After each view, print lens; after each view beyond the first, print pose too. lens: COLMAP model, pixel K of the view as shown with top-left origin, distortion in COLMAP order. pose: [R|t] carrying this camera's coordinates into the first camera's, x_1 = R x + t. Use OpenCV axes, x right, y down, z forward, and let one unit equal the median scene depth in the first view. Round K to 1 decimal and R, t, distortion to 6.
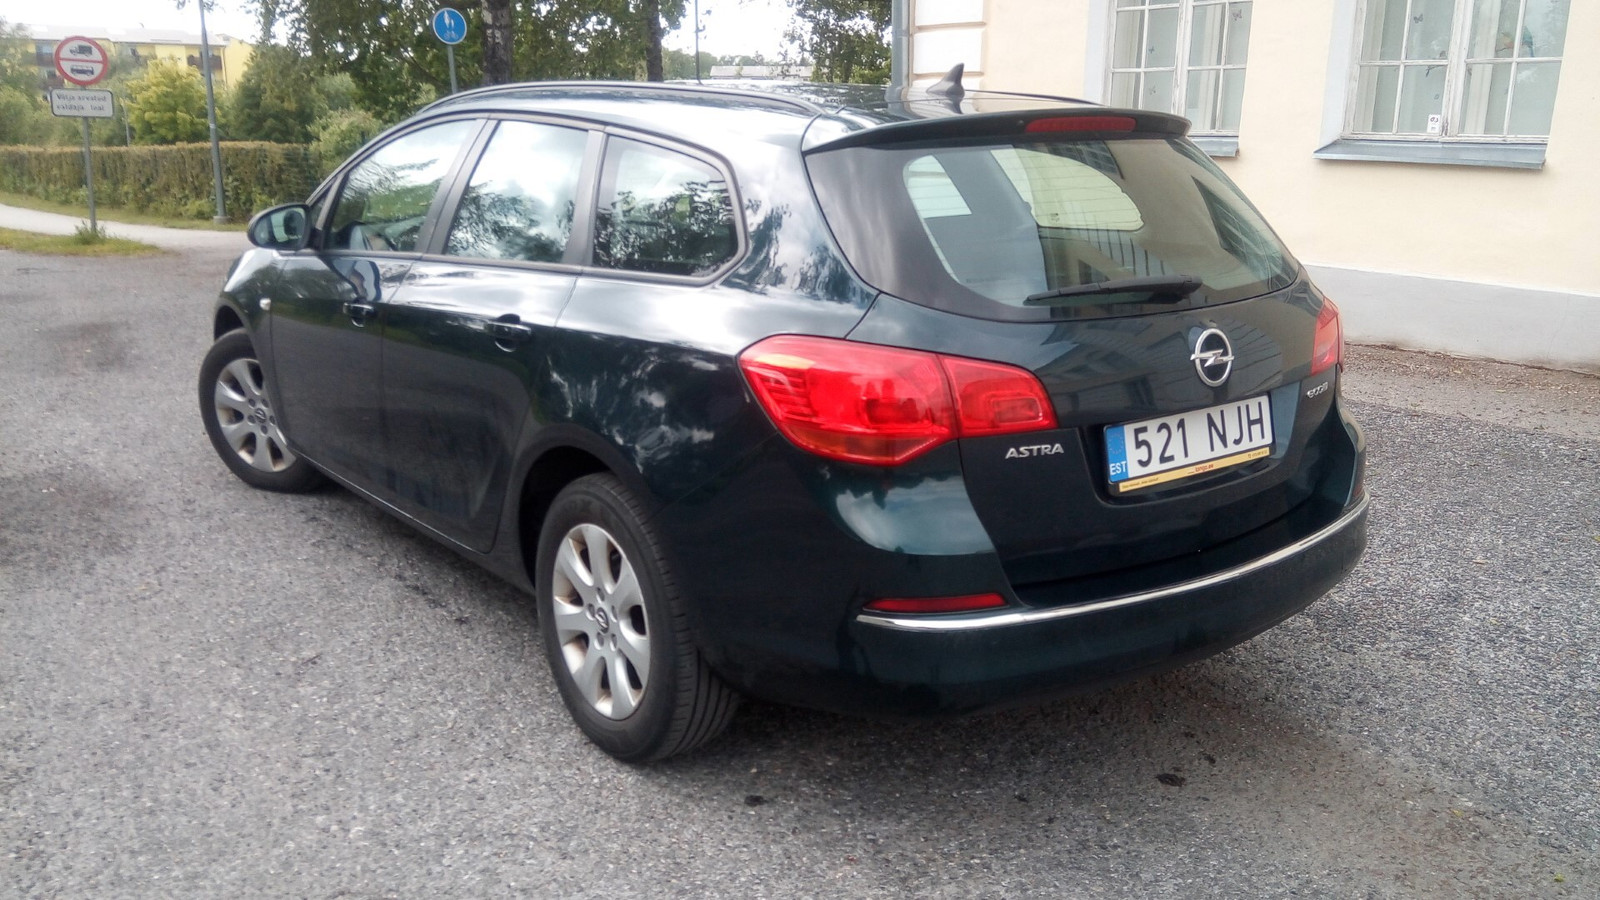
lens RADIAL K [[1324.8, 0, 797.8], [0, 1324.8, 454.4], [0, 0, 1]] dist [0.008148, -0.000432]
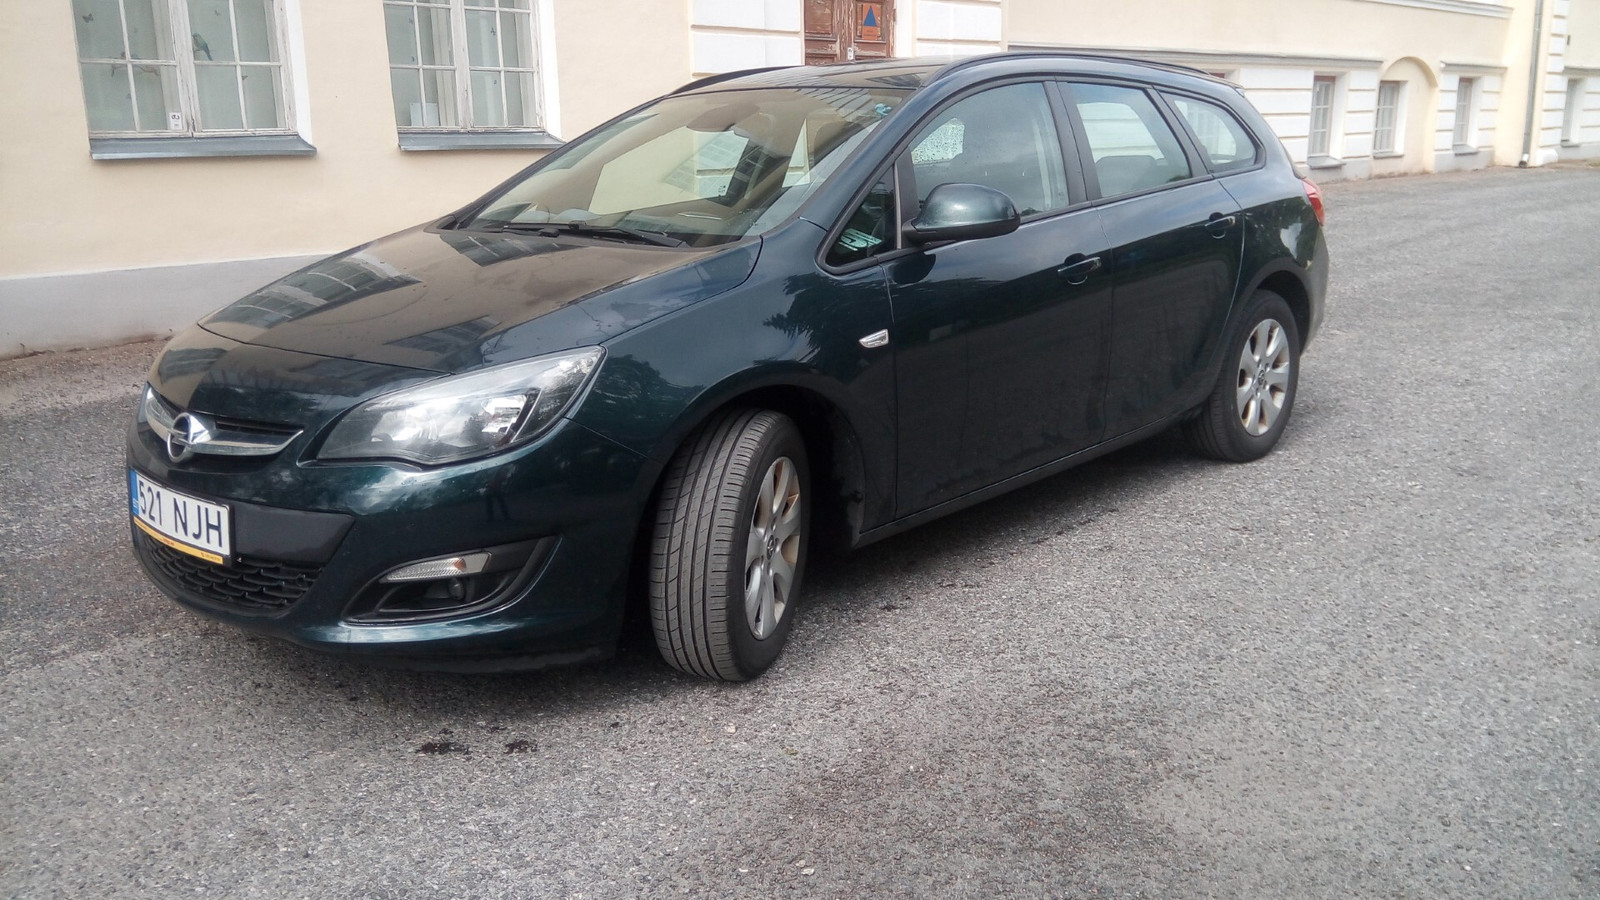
lens RADIAL K [[1324.8, 0, 798.2], [0, 1324.8, 448.7], [0, 0, 1]] dist [0.008148, -0.000432]
pose [[-0.154193, -0.242681, 0.957774, -1.018123], [0.270287, 0.922030, 0.277138, -0.250476], [-0.950352, 0.301606, -0.076577, 1.030086]]
